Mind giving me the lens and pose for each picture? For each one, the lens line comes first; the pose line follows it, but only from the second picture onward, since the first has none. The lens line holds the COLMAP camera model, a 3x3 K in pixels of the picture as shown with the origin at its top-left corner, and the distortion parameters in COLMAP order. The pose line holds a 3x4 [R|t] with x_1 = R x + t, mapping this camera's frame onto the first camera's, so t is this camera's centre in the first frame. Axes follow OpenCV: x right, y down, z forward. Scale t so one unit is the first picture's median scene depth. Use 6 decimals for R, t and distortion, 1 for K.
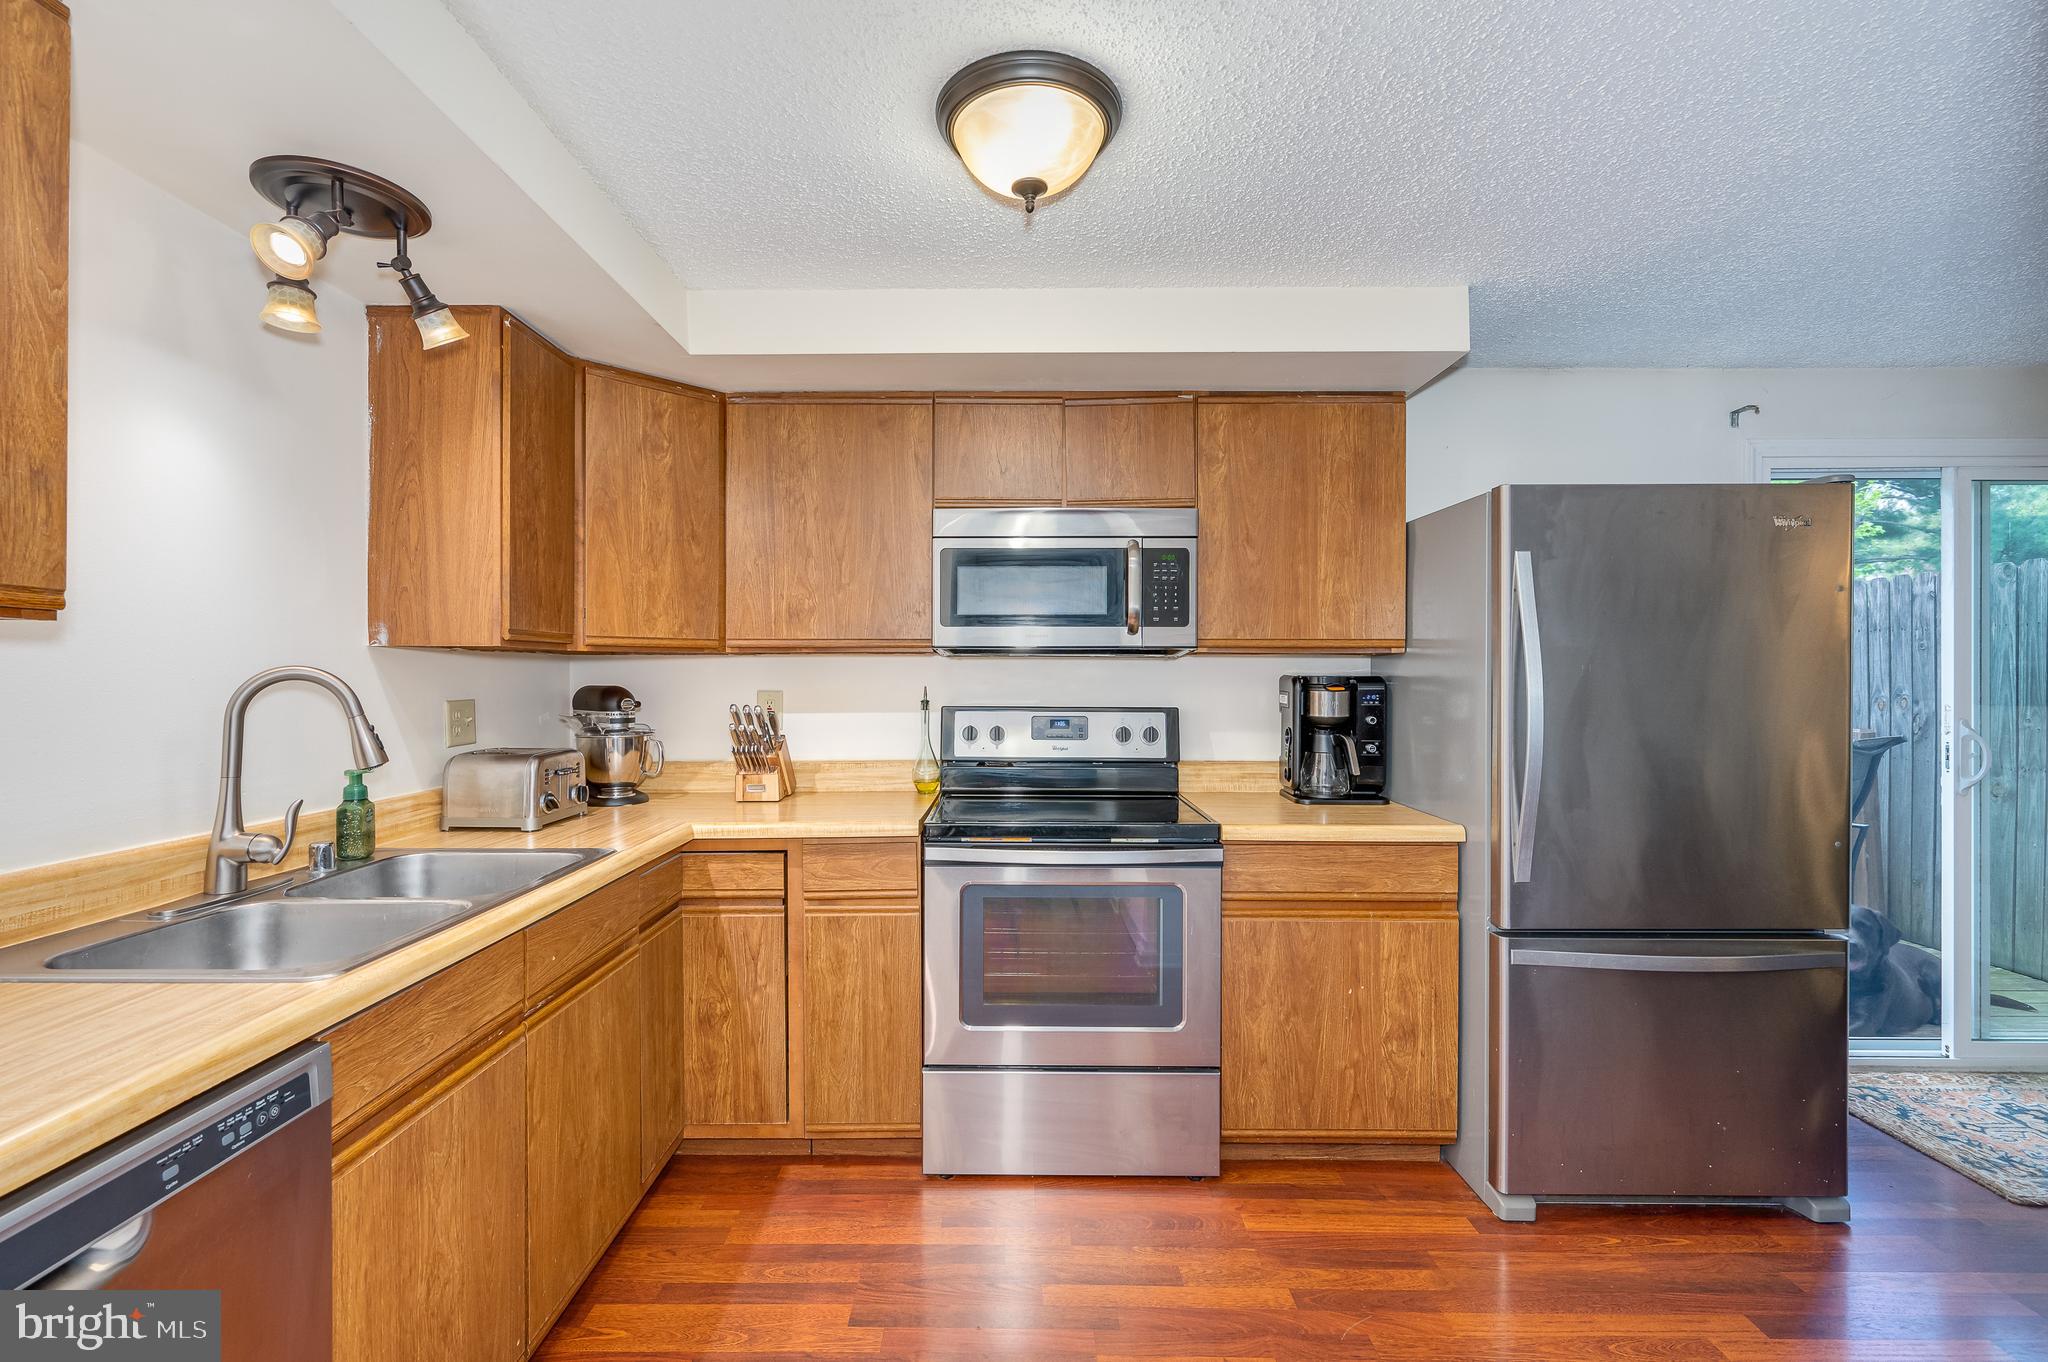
lens RADIAL K [[879.2, 0, 992.3], [0, 879.2, 675.1], [0, 0, 1]] dist [-0.000163, -0.000066]
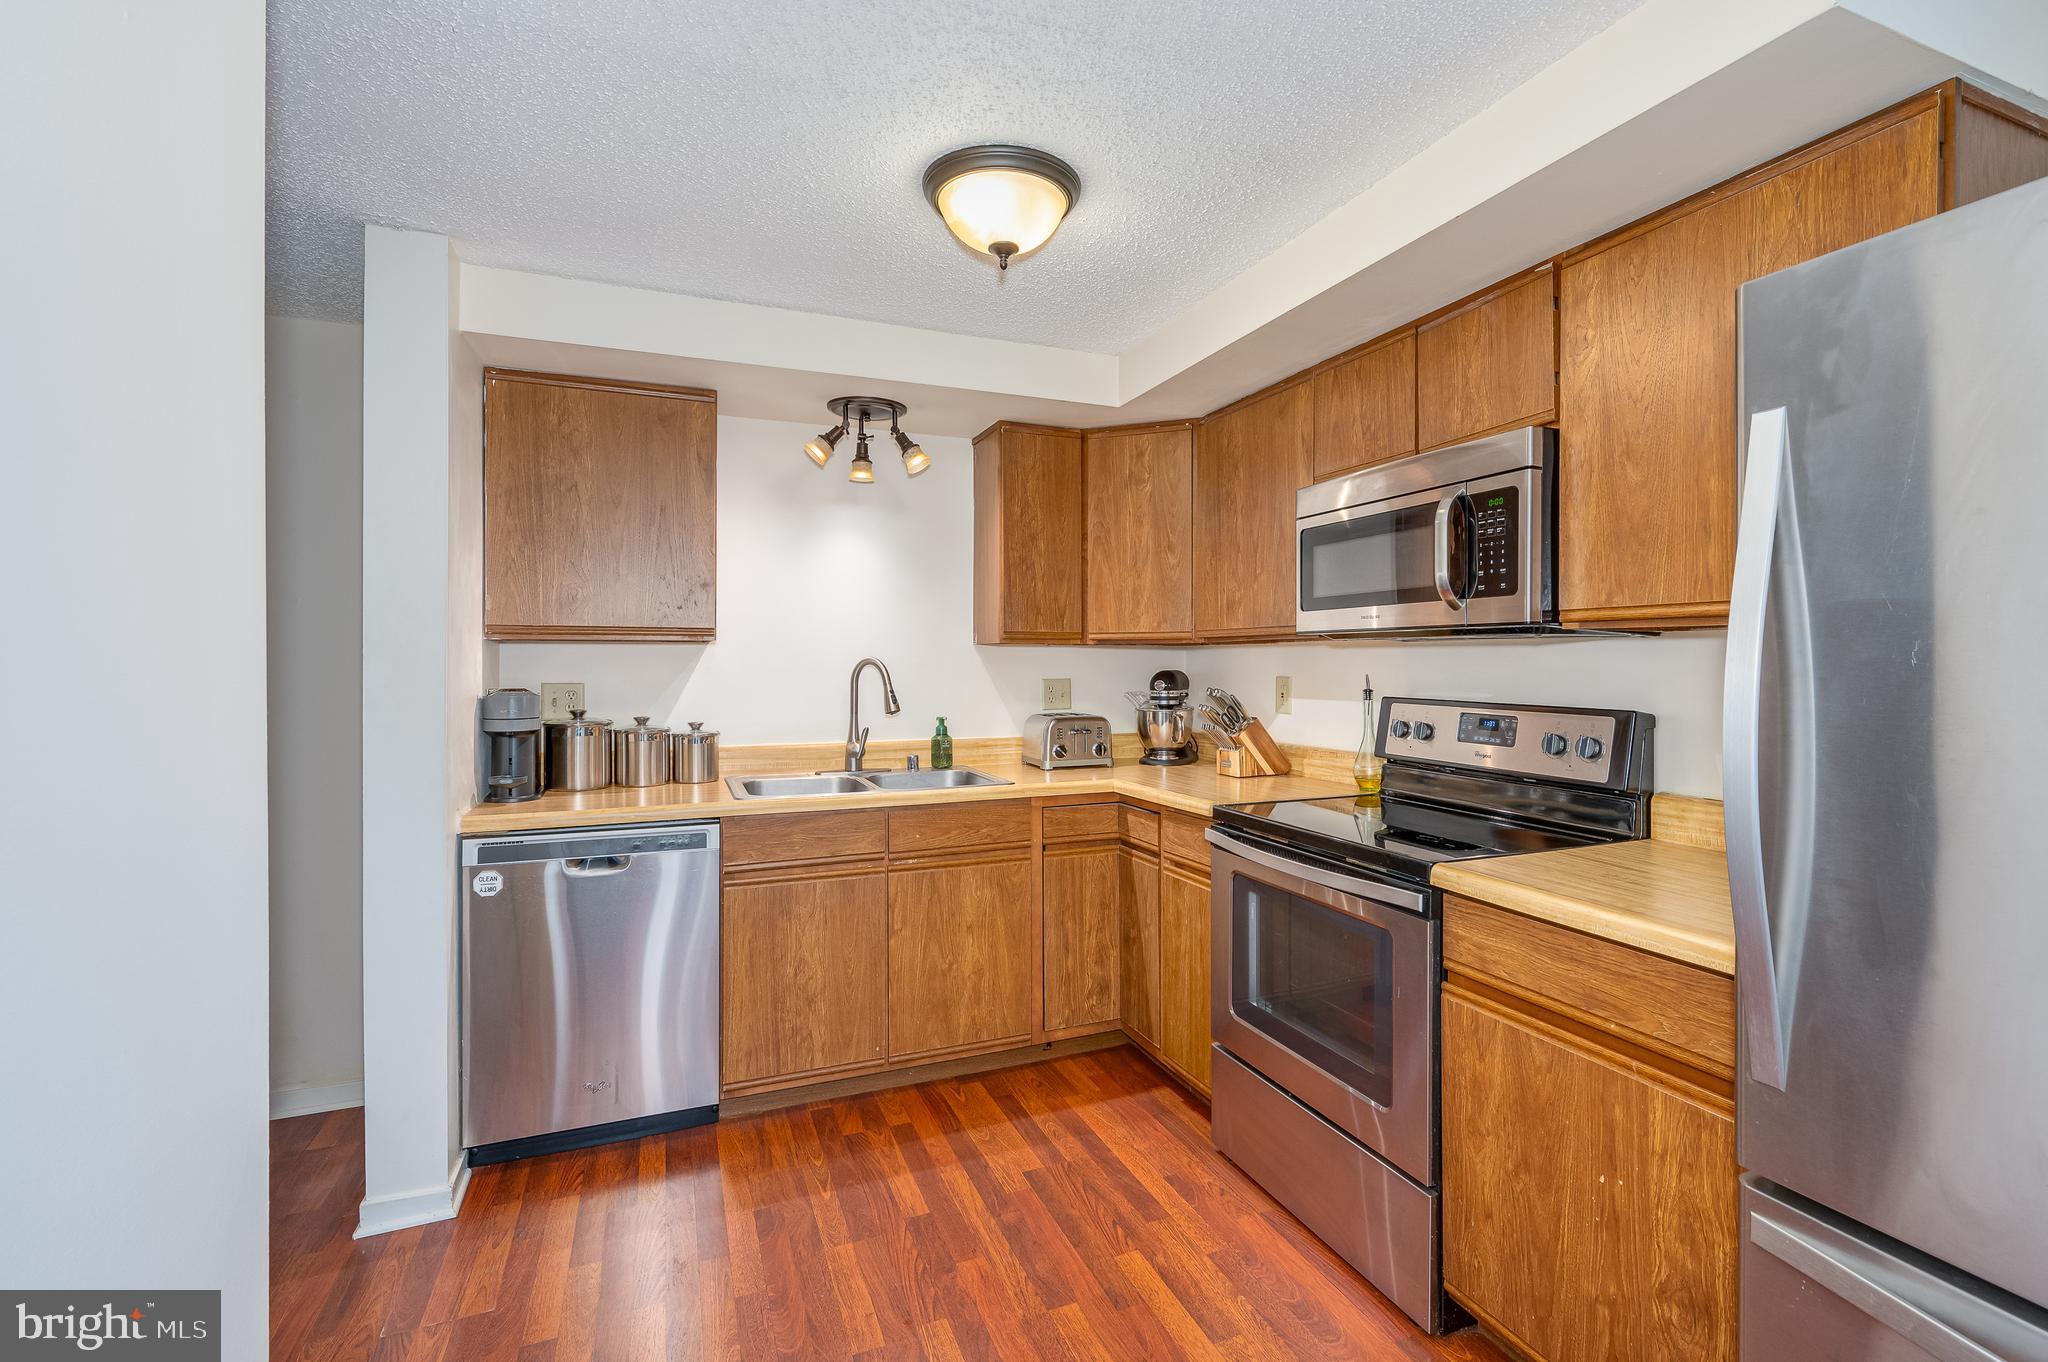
lens RADIAL K [[916.7, 0, 1067.7], [0, 916.7, 662.9], [0, 0, 1]] dist [-0.000266, -0.000189]
pose [[0.413185, 0.001602, -0.910646, 0.832770], [0.000059, 0.999998, 0.001786, -0.001061], [0.910647, -0.000792, 0.413184, 0.396264]]
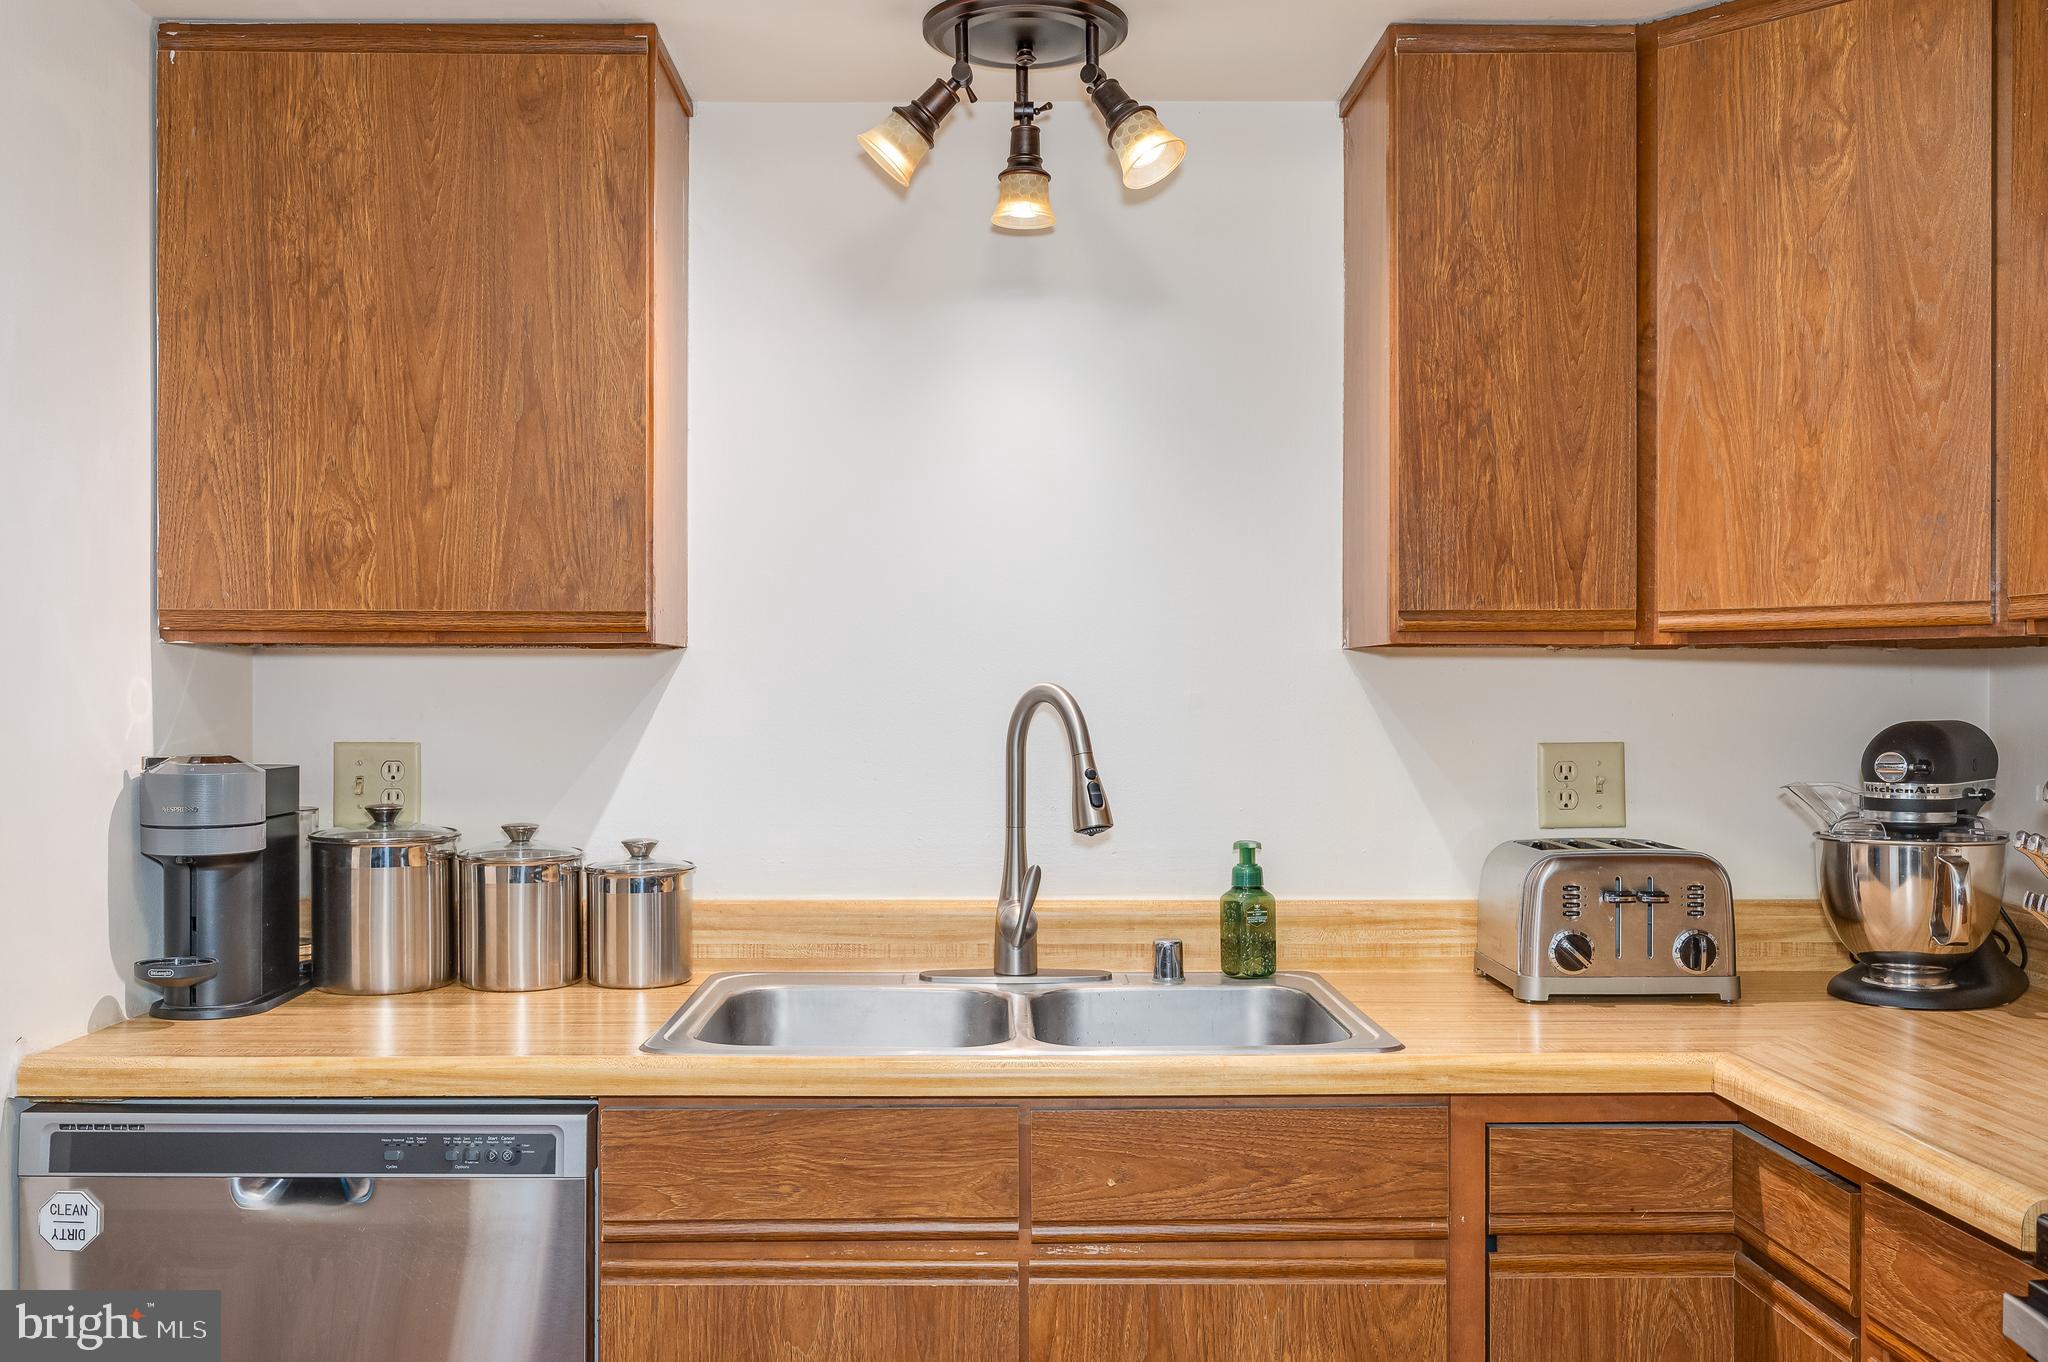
lens RADIAL K [[1811.3, 0, 1015.8], [0, 1811.3, 703.3], [0, 0, 1]] dist [-0.000742, -0.005029]
pose [[0.031790, 0.004437, -0.999485, 0.500162], [-0.000802, 0.999990, 0.004413, -0.000285], [0.999494, 0.000661, 0.031794, 0.645369]]
